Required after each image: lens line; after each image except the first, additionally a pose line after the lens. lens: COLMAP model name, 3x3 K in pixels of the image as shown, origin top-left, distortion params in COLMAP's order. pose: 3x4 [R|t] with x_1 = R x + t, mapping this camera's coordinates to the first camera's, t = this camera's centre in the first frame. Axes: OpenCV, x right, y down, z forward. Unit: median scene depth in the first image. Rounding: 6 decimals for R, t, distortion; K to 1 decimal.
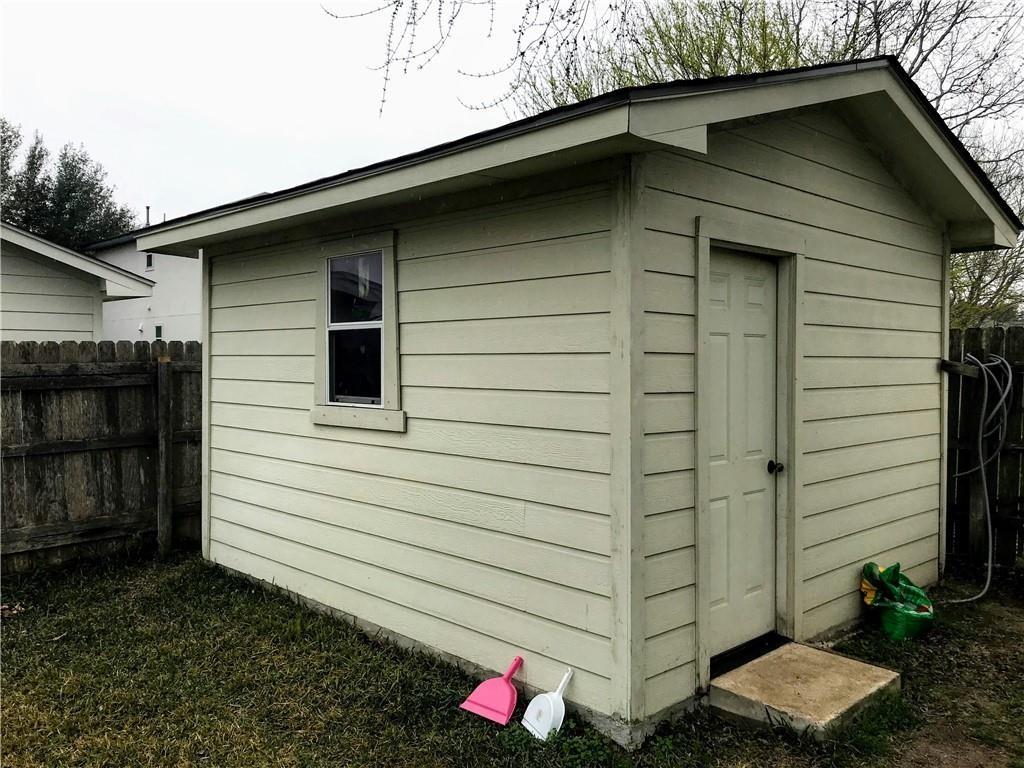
lens RADIAL K [[833.4, 0, 512.0], [0, 833.4, 384.0], [0, 0, 1]] dist [0.019945, -0.002097]
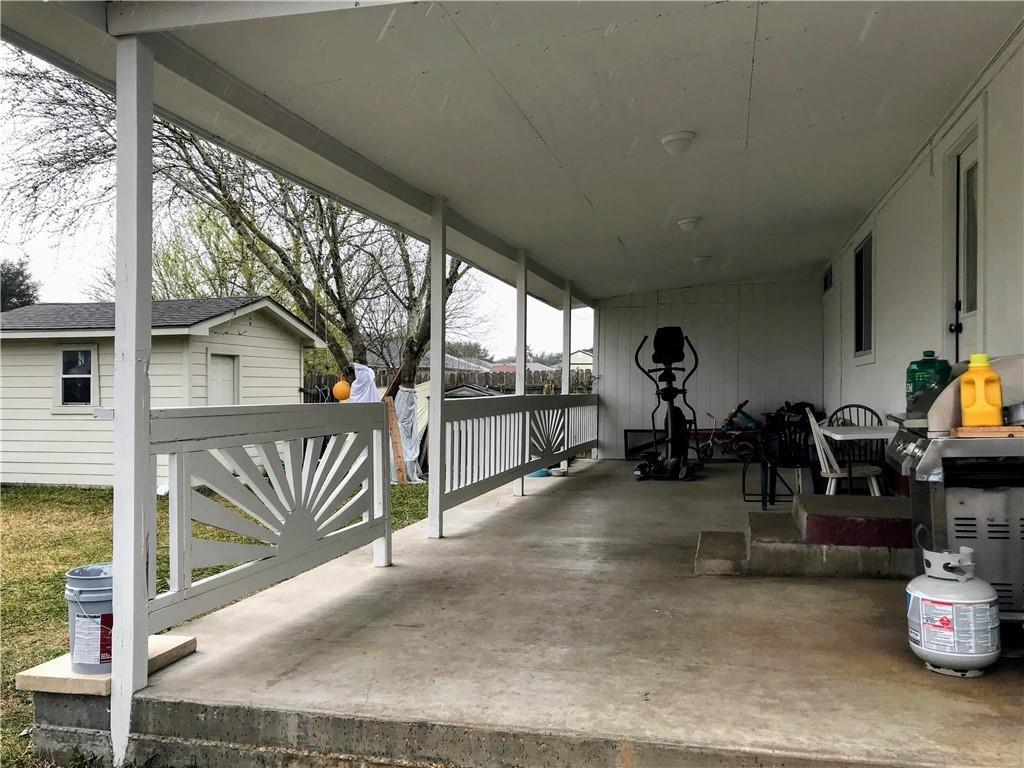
lens RADIAL K [[833.4, 0, 512.0], [0, 833.4, 384.0], [0, 0, 1]] dist [0.019945, -0.002097]
pose [[0.849285, -0.002633, 0.527929, -0.448633], [0.021992, 0.999296, -0.030395, 0.073758], [-0.527477, 0.037424, 0.848745, -2.187628]]
